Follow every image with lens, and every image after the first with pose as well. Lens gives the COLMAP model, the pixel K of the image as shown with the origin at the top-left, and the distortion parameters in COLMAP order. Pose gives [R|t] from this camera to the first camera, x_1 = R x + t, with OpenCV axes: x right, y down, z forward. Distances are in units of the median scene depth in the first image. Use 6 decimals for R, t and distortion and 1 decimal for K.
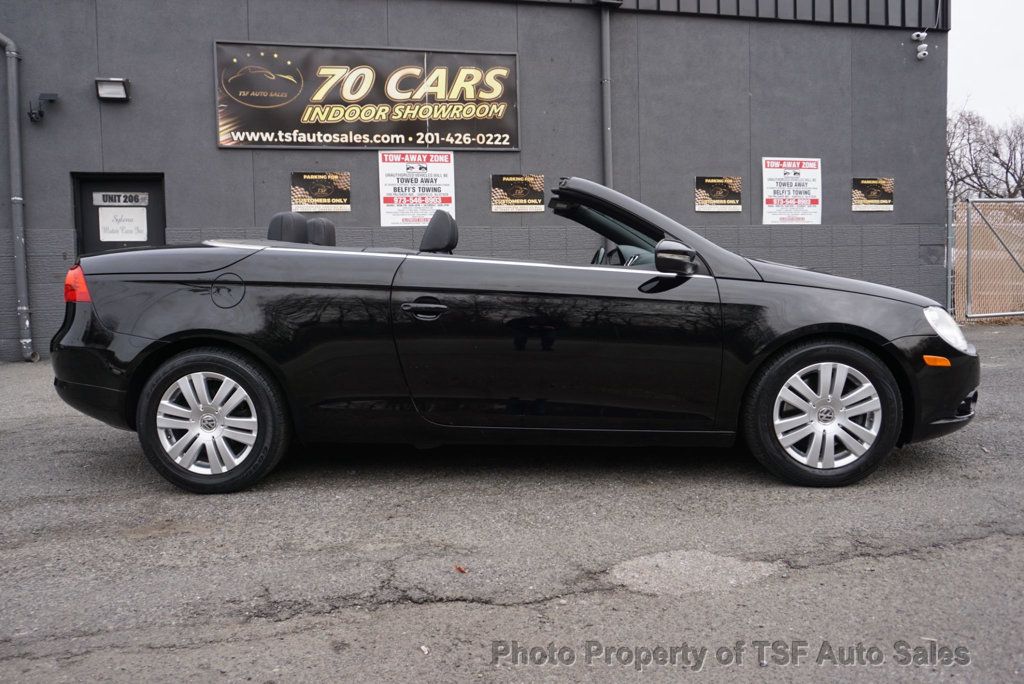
lens RADIAL K [[770.7, 0, 516.1], [0, 770.7, 358.1], [0, 0, 1]] dist [-0.027937, 0.008841]
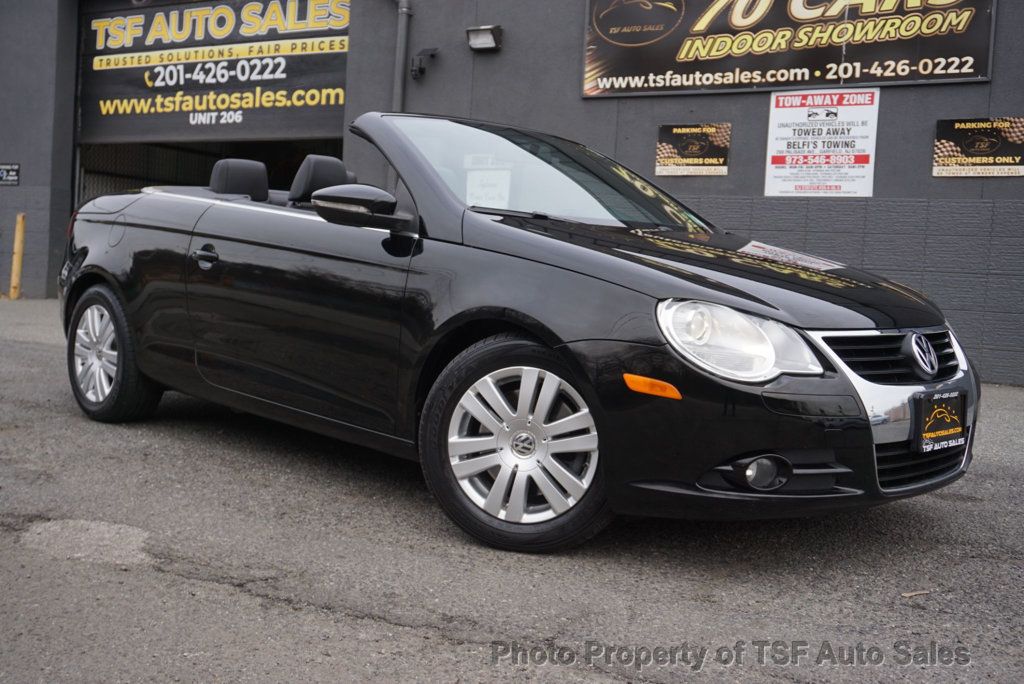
lens RADIAL K [[1101.4, 0, 512.0], [0, 1101.4, 342.0], [0, 0, 1]] dist [0.001997, 0.014830]
pose [[0.734697, 0.100388, -0.670926, 0.364089], [-0.132953, 0.991119, 0.002708, -0.006270], [0.665239, 0.087212, 0.741519, 0.085808]]
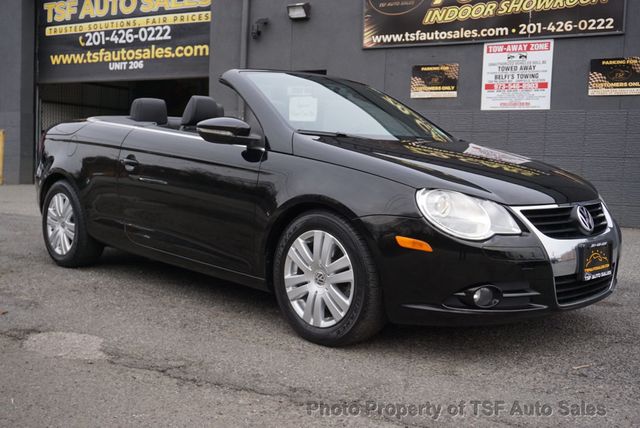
lens RADIAL K [[714.4, 0, 320.0], [0, 714.4, 214.0], [0, 0, 1]] dist [0.016688, -0.016881]
pose [[0.738791, 0.095595, -0.667121, 0.369782], [-0.111952, 0.993543, 0.018391, -0.012633], [0.664572, 0.061098, 0.744723, 0.071240]]
